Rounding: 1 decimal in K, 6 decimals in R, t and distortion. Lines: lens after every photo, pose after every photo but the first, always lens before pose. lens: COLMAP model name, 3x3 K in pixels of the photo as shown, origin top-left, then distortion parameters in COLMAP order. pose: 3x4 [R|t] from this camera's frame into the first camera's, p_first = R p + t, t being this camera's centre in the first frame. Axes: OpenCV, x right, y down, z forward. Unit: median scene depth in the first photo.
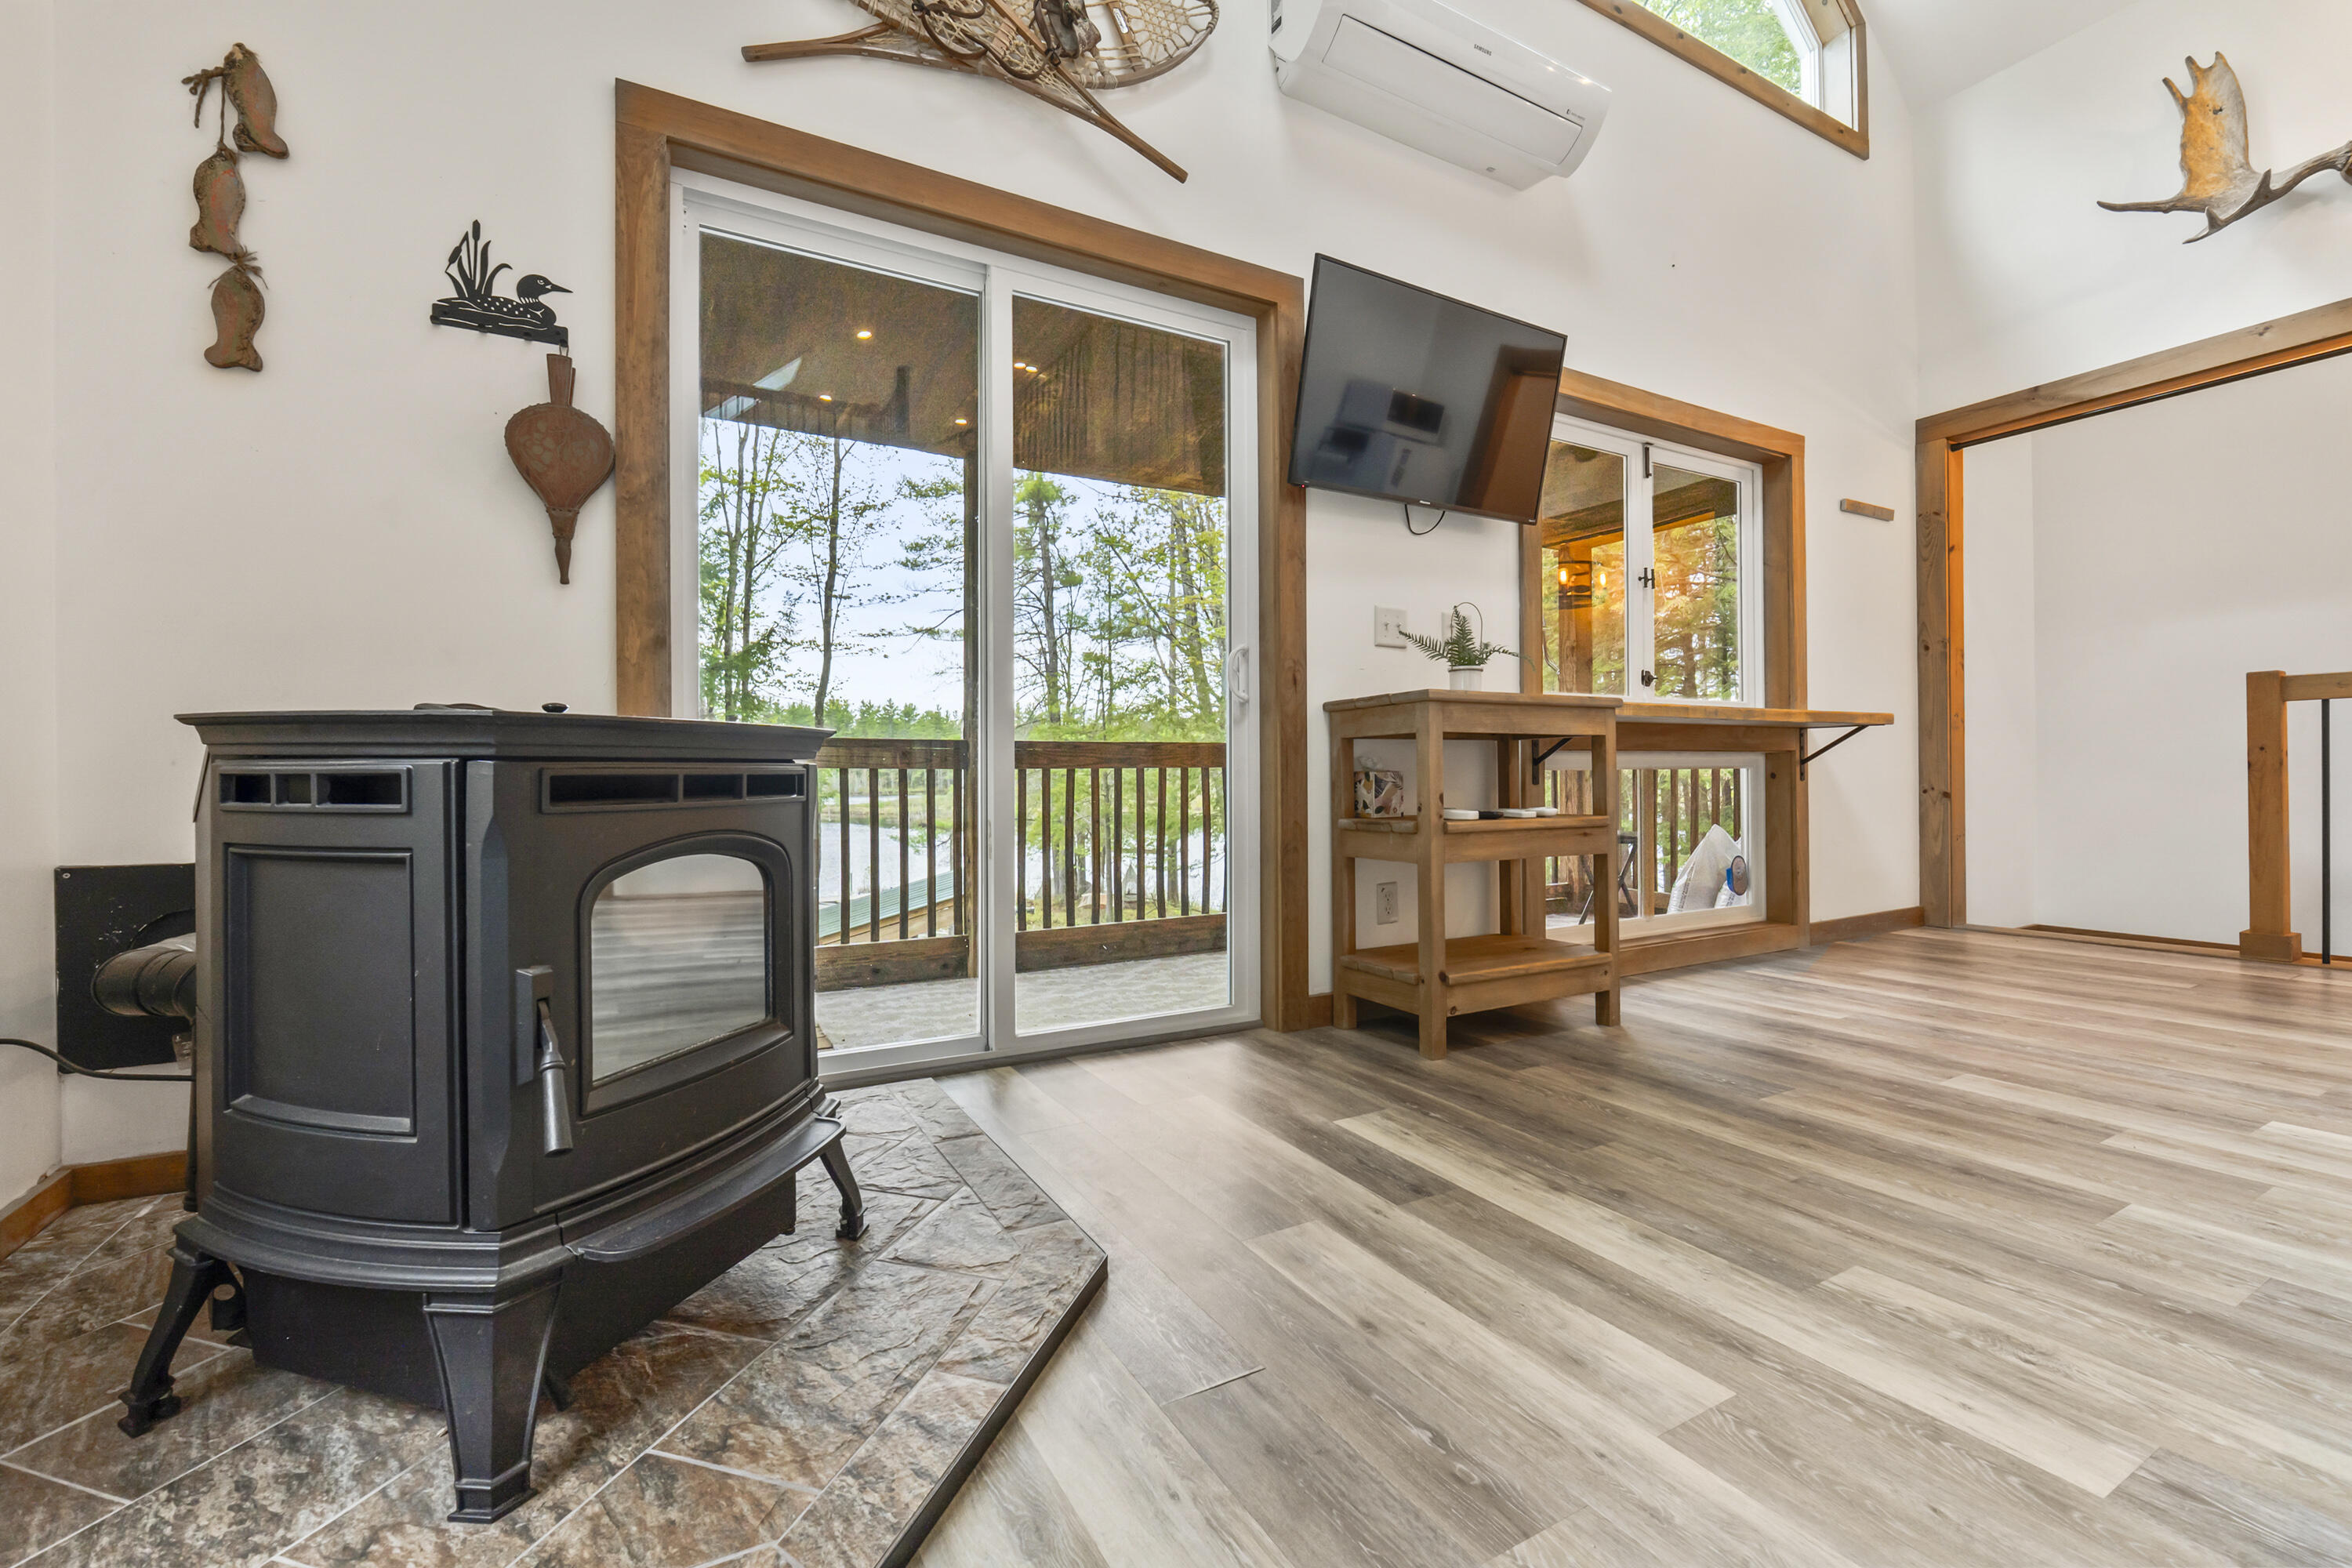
lens RADIAL K [[978.3, 0, 1178.3], [0, 978.3, 764.9], [0, 0, 1]] dist [-0.009397, -0.000212]
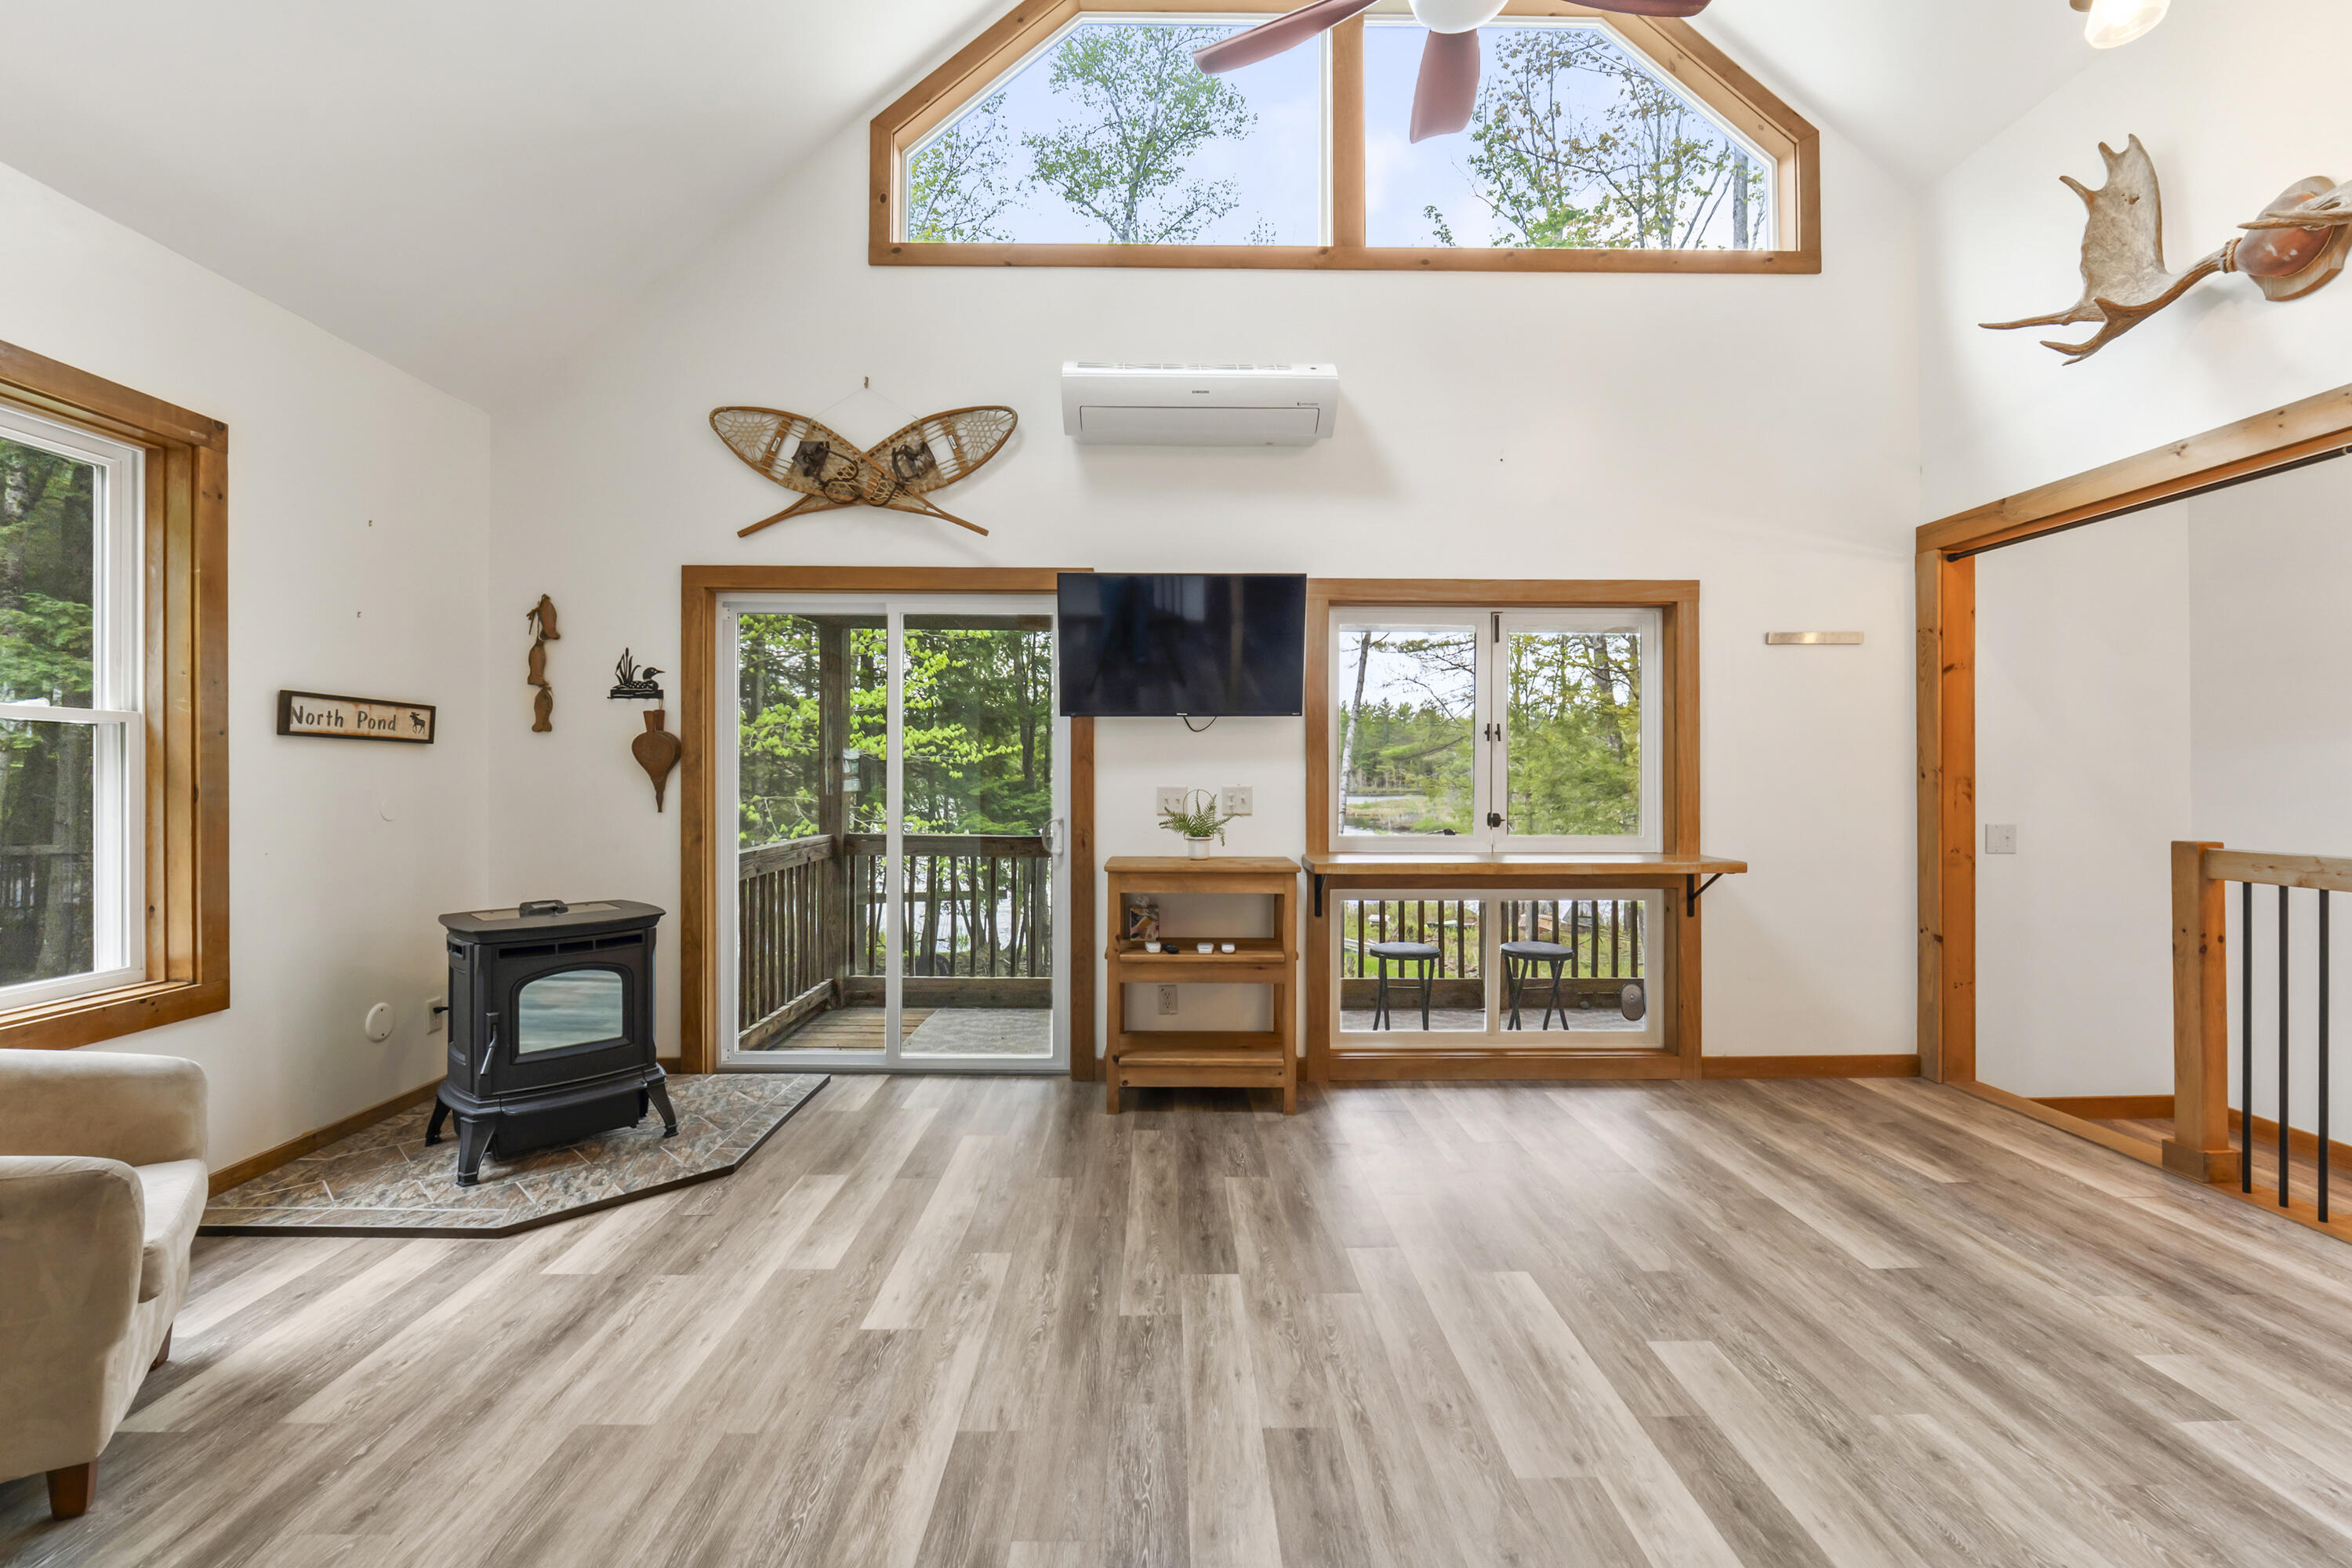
lens RADIAL K [[995.5, 0, 1178.6], [0, 995.5, 758.3], [0, 0, 1]] dist [-0.011937, 0.000314]
pose [[0.883546, 0.002182, -0.468339, 1.334446], [-0.005648, 0.999966, -0.005997, -0.289713], [0.468310, 0.007944, 0.883529, -0.363176]]
